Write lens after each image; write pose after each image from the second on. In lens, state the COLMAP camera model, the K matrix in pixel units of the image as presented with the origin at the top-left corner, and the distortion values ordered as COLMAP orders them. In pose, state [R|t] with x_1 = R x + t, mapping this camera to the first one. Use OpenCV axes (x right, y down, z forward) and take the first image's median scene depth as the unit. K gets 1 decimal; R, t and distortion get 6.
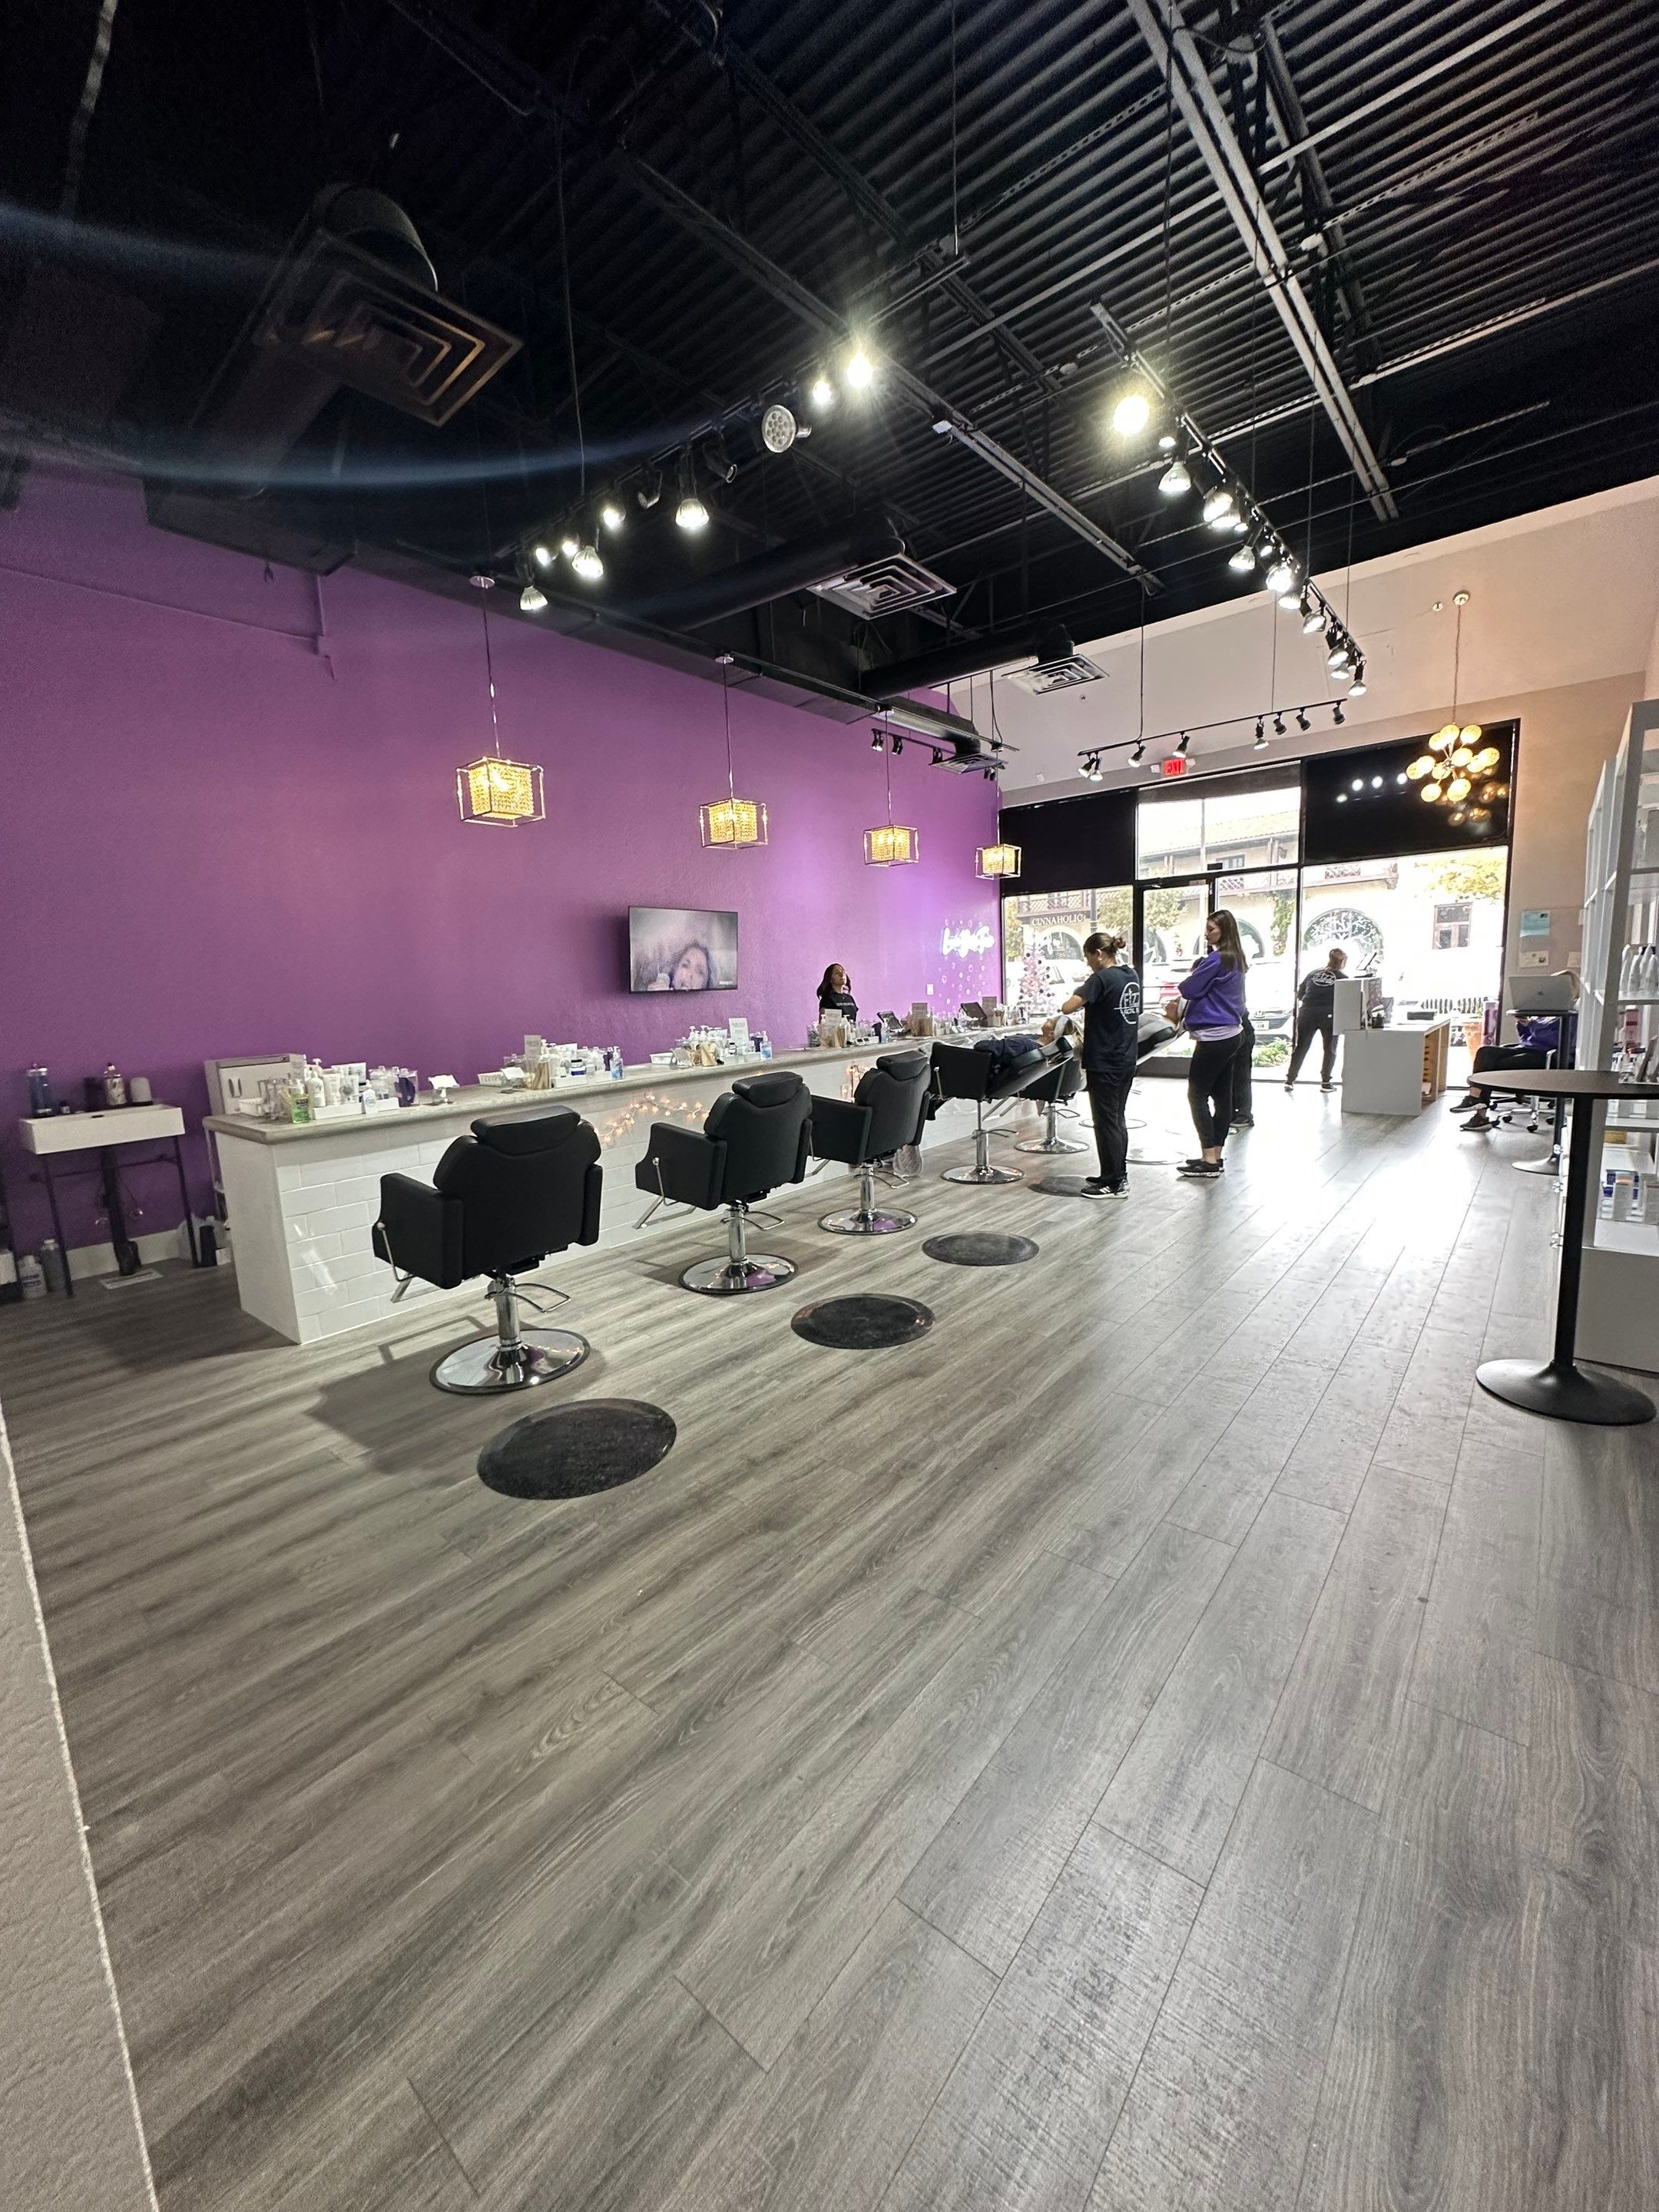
lens RADIAL K [[885.4, 0, 829.5], [0, 885.4, 1106.0], [0, 0, 1]] dist [0.009304, -0.000151]
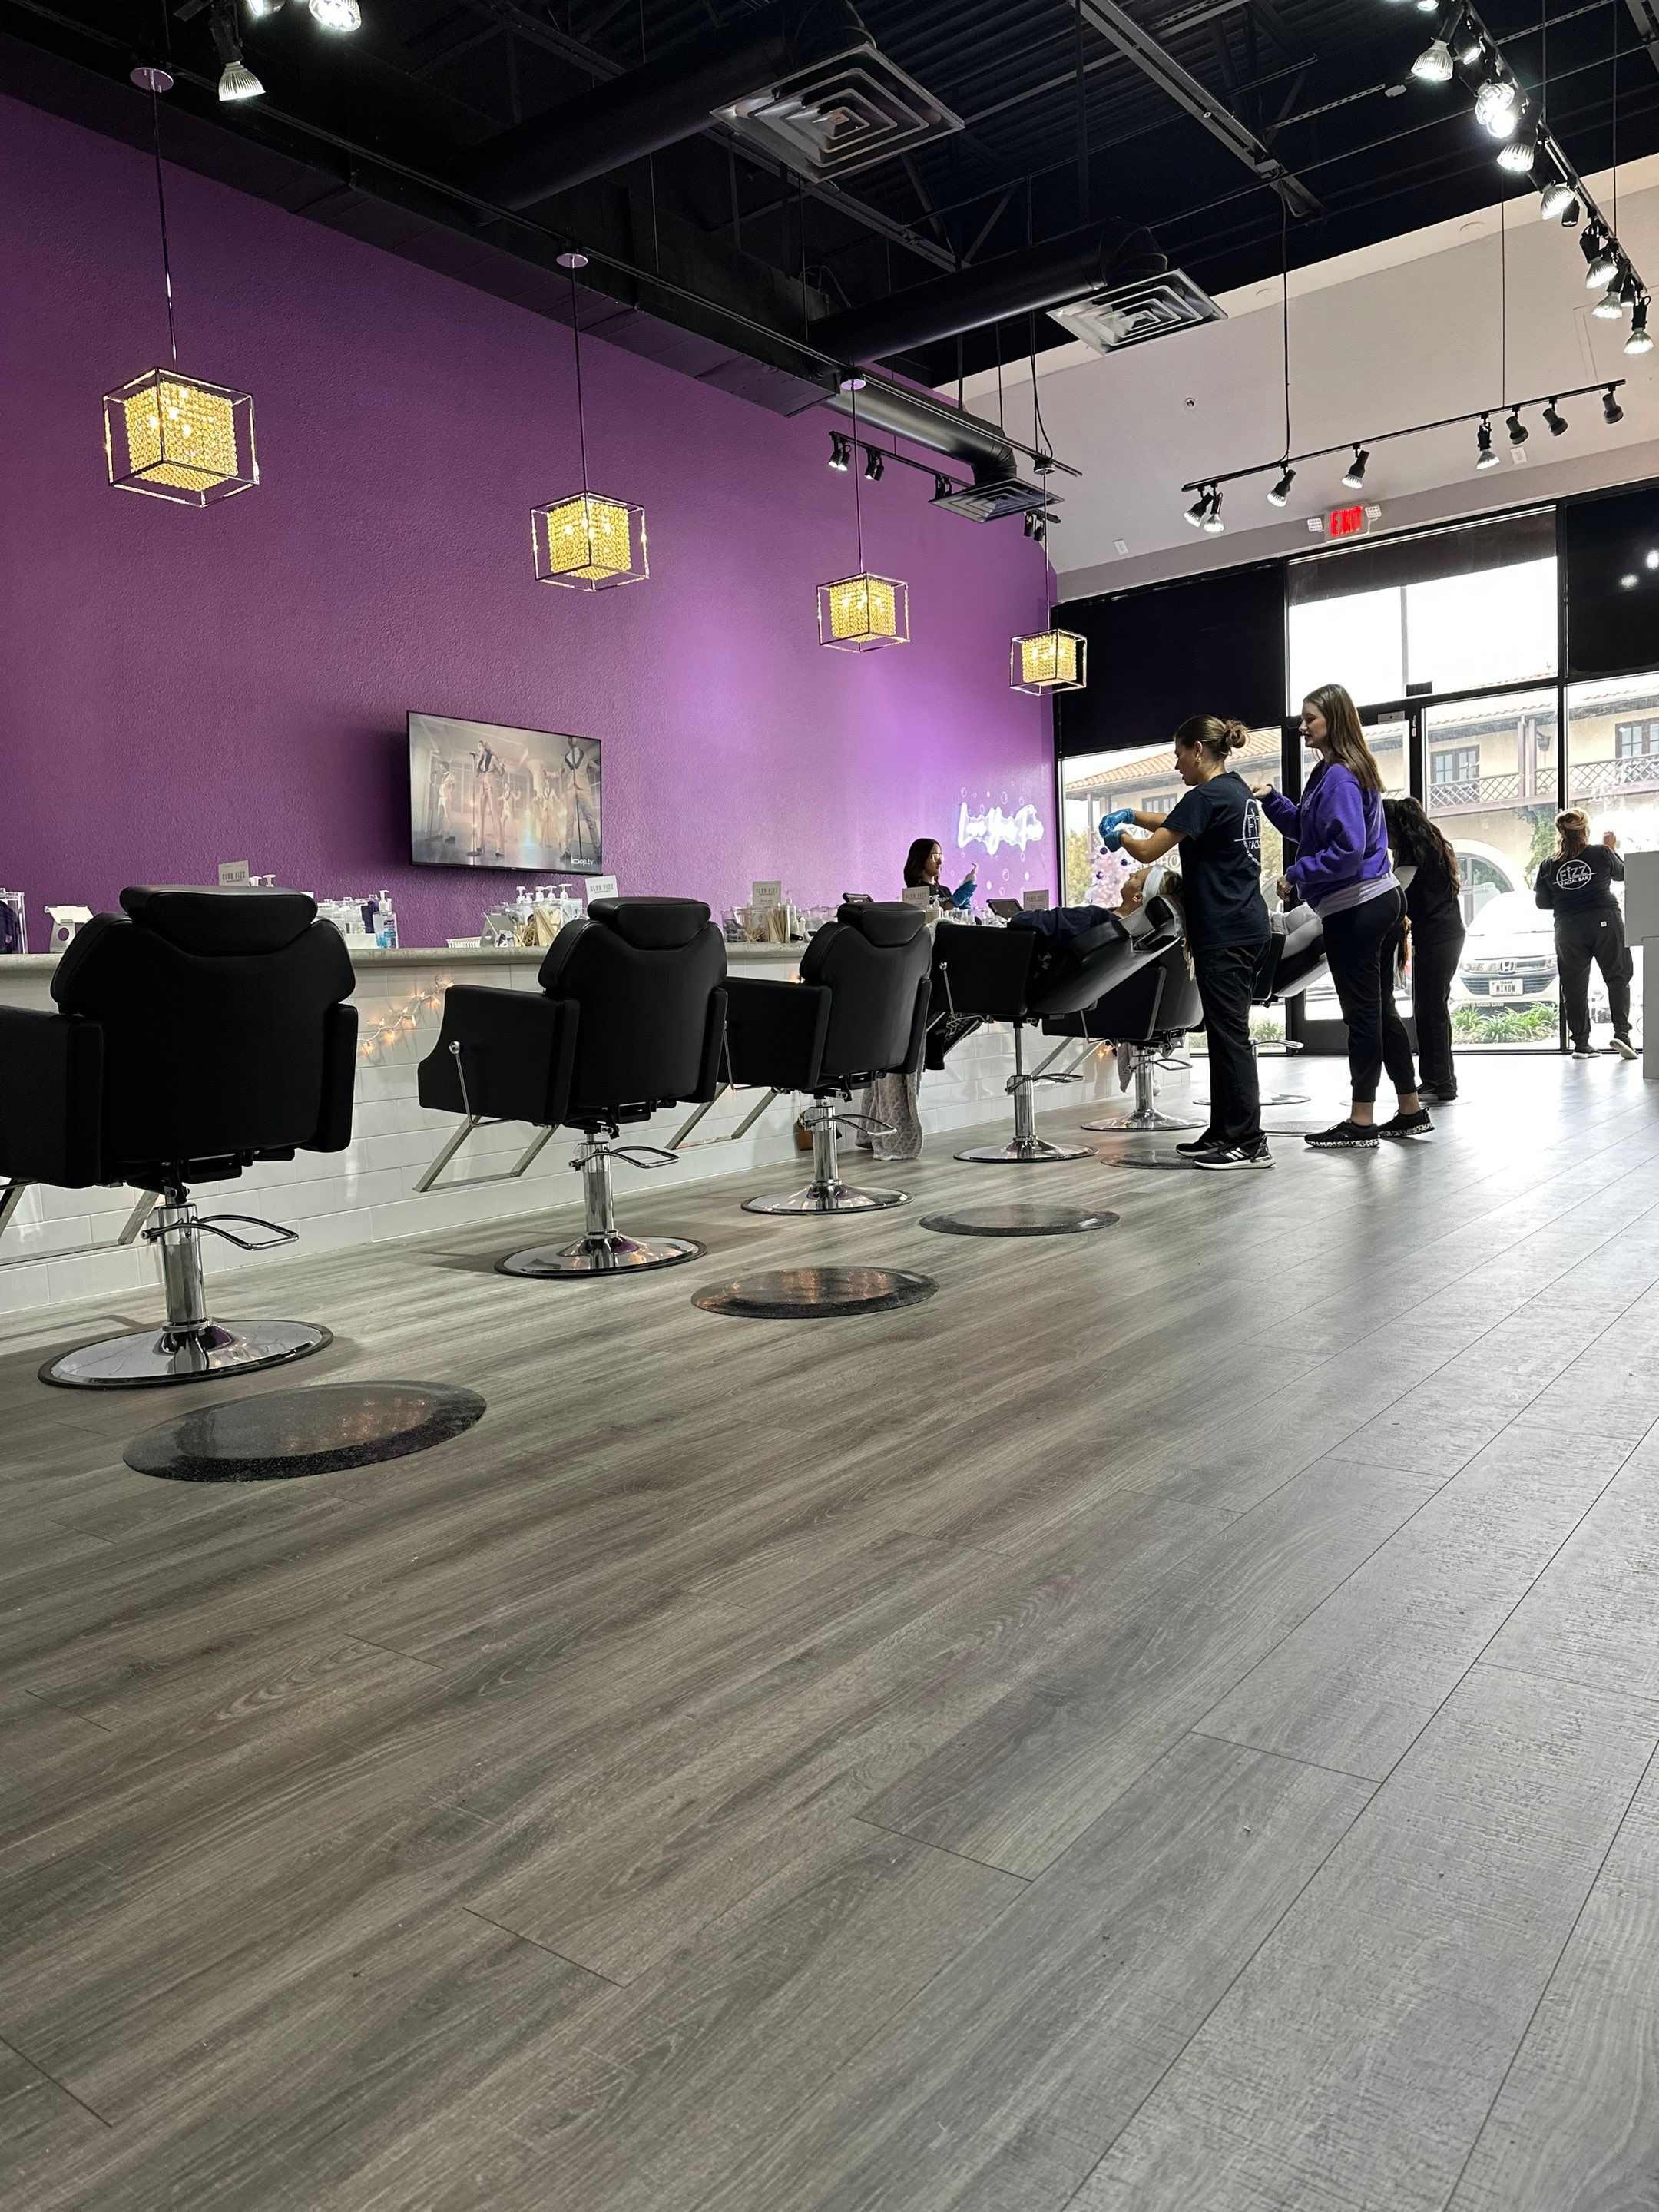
lens RADIAL K [[1544.0, 0, 829.5], [0, 1544.0, 1106.0], [0, 0, 1]] dist [0.092727, -0.110022]
pose [[0.999192, -0.007899, 0.039415, 0.006445], [0.009922, 0.998628, -0.051407, 0.136866], [-0.038955, 0.051756, 0.997900, -0.010248]]
